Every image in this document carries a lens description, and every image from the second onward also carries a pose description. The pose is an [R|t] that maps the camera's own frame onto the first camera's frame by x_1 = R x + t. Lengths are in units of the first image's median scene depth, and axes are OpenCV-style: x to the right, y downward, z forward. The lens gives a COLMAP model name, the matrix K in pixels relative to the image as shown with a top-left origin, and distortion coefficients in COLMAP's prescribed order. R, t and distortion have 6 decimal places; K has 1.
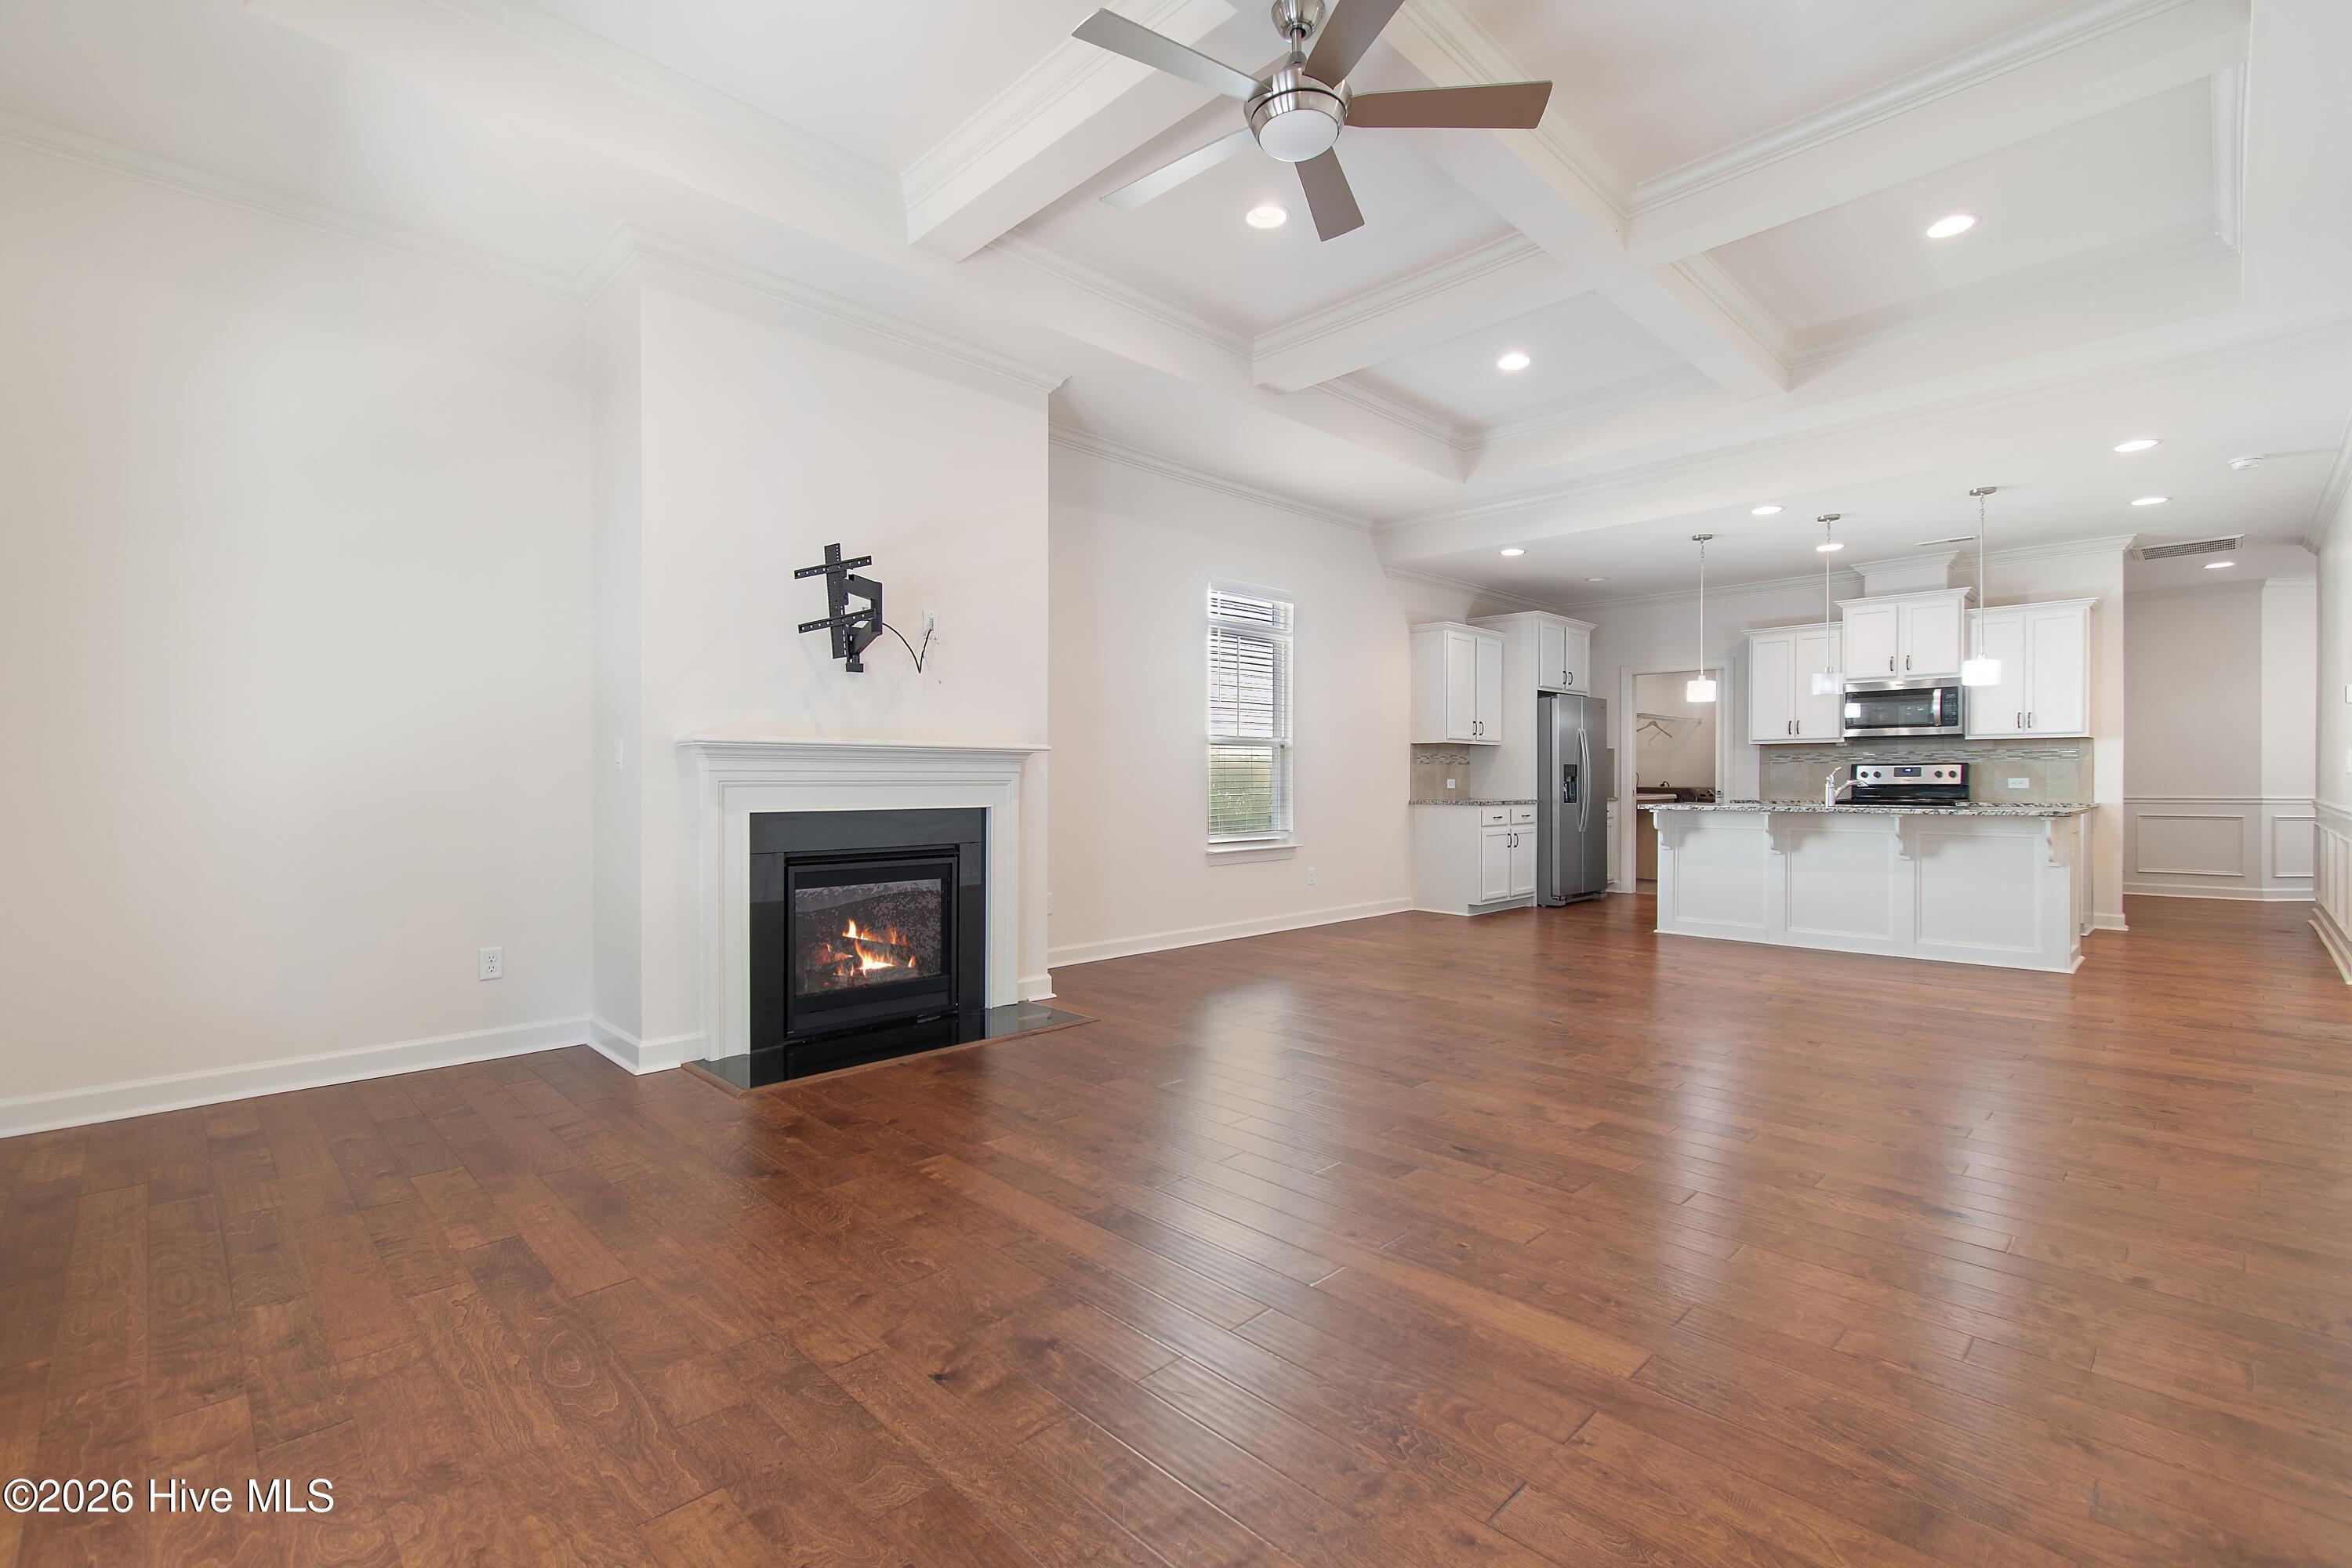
lens RADIAL K [[1040.4, 0, 1165.4], [0, 1040.4, 778.2], [0, 0, 1]] dist [0.002190, 0.000310]
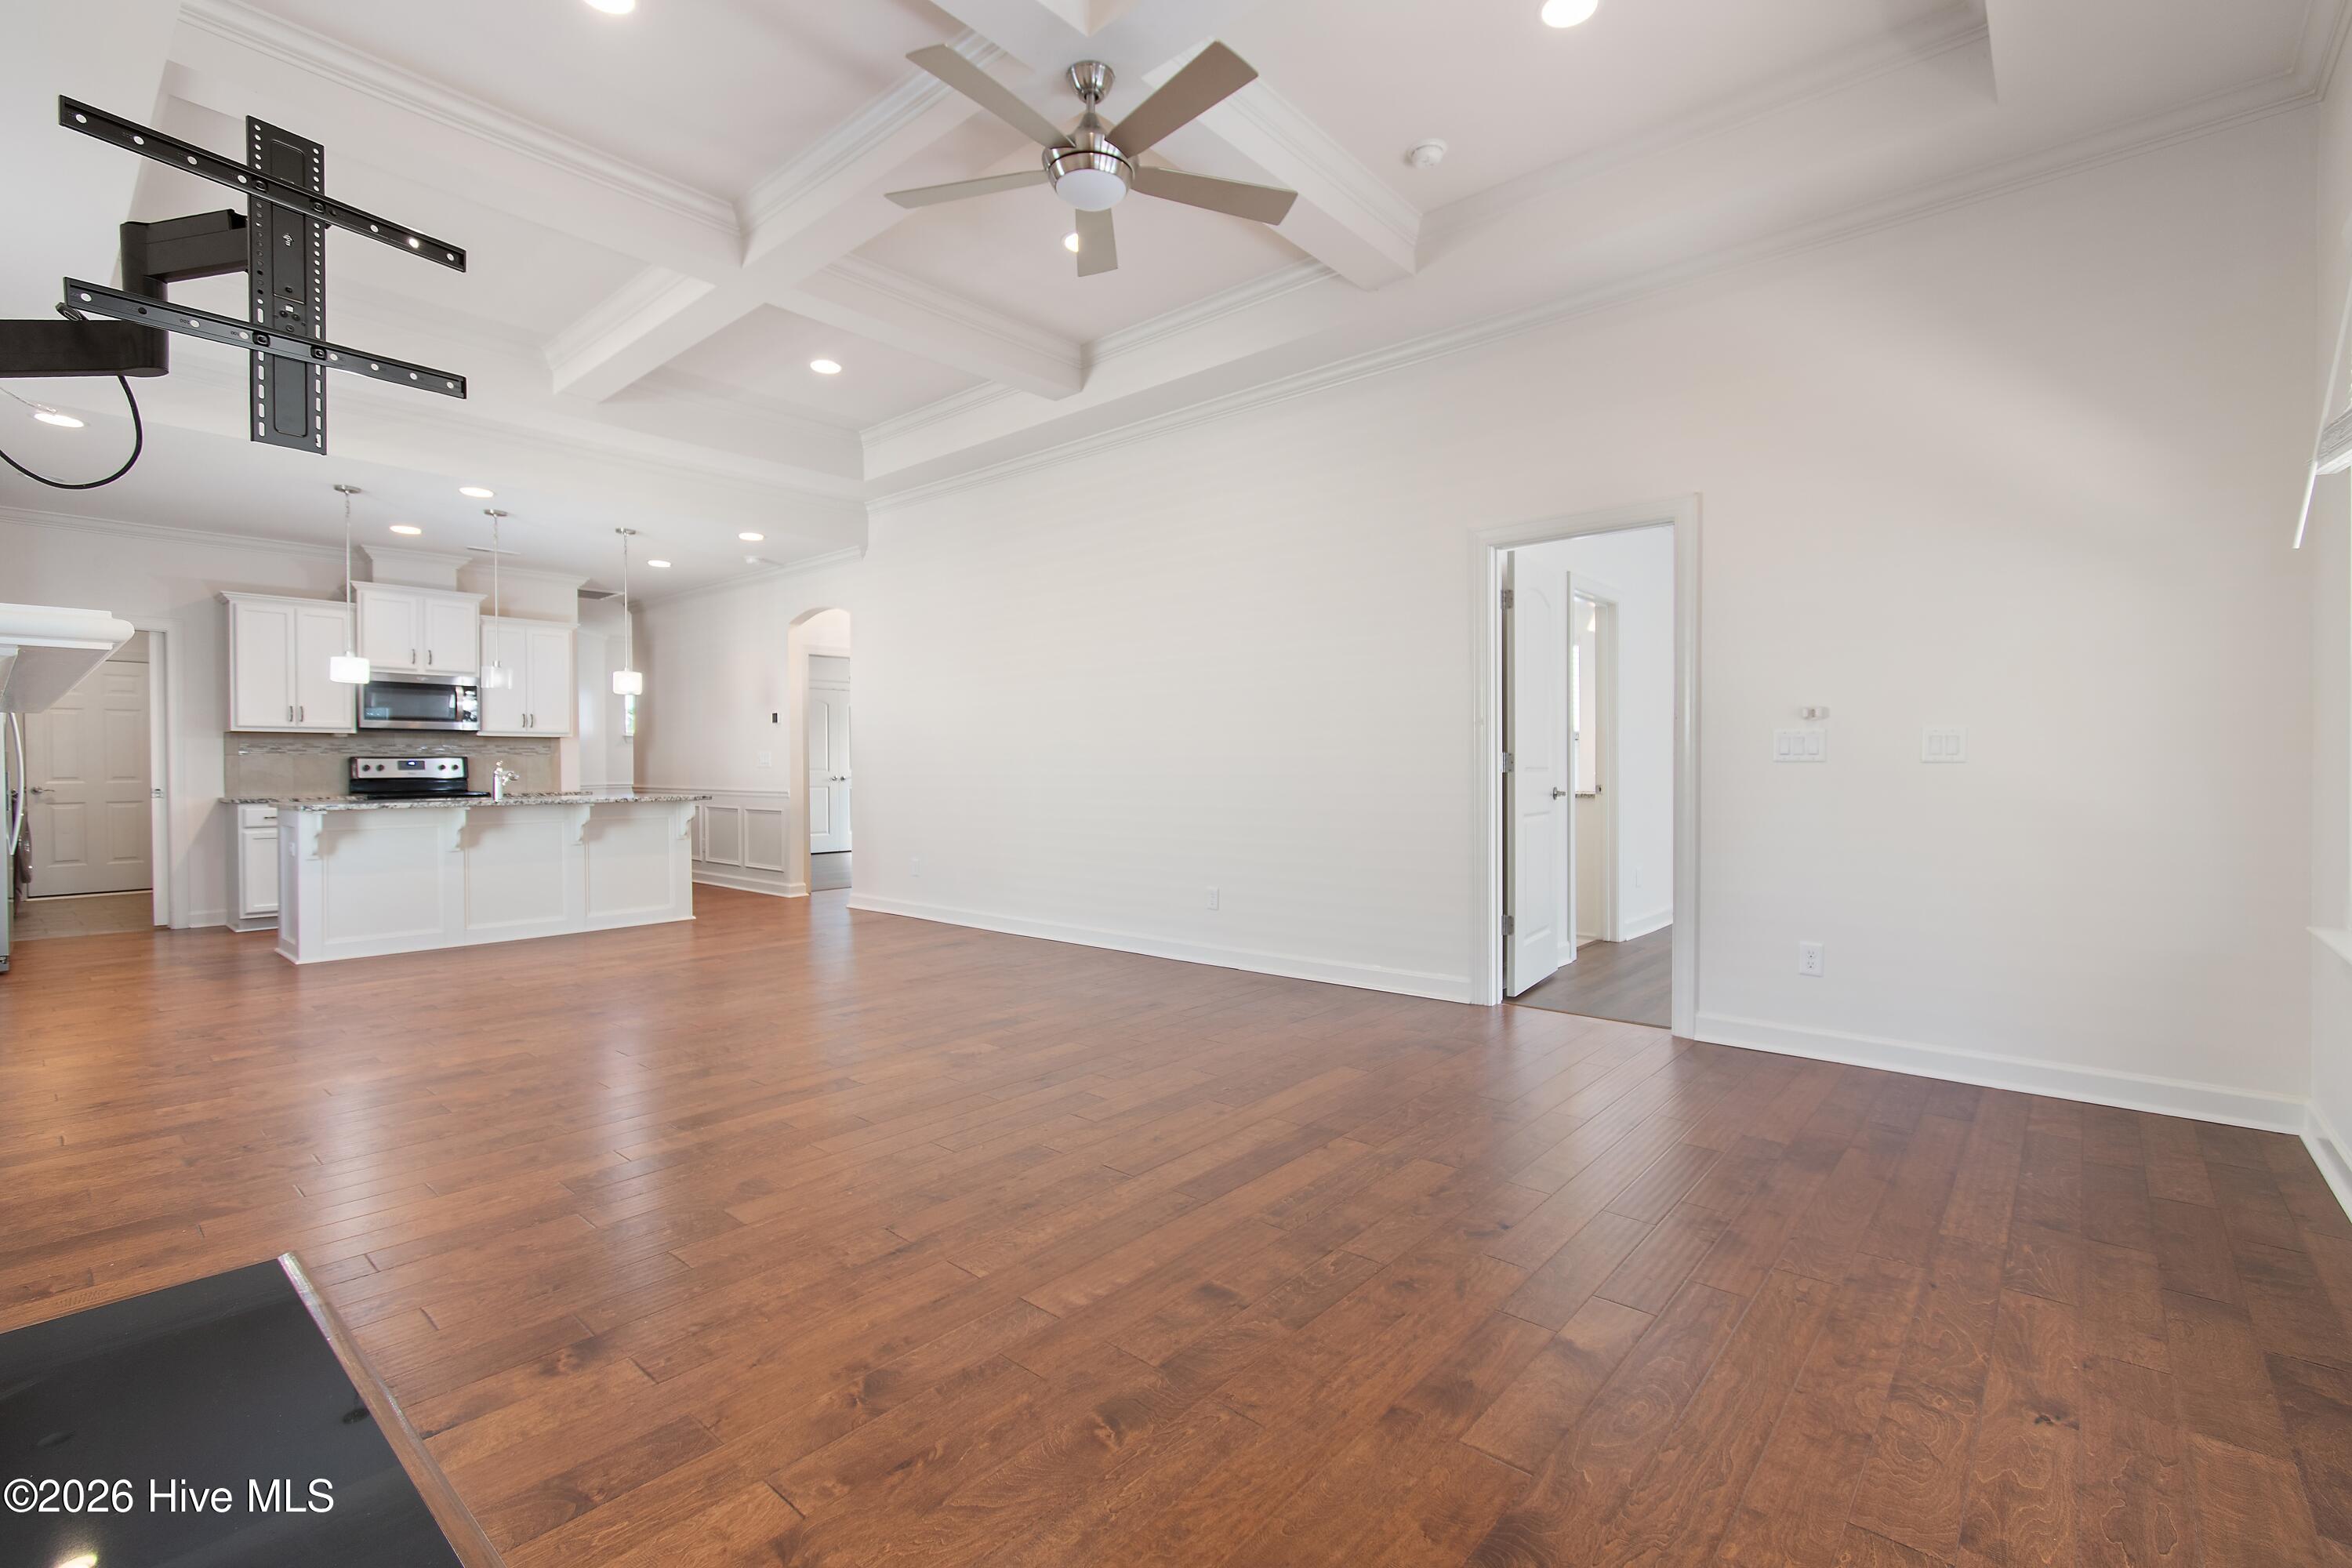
lens RADIAL K [[1040.4, 0, 1165.4], [0, 1040.4, 778.2], [0, 0, 1]] dist [0.002190, 0.000310]
pose [[-0.075053, -0.009569, 0.997134, -0.362704], [0.002640, 0.999949, 0.009794, -0.001387], [-0.997176, 0.003367, -0.075024, 0.371217]]
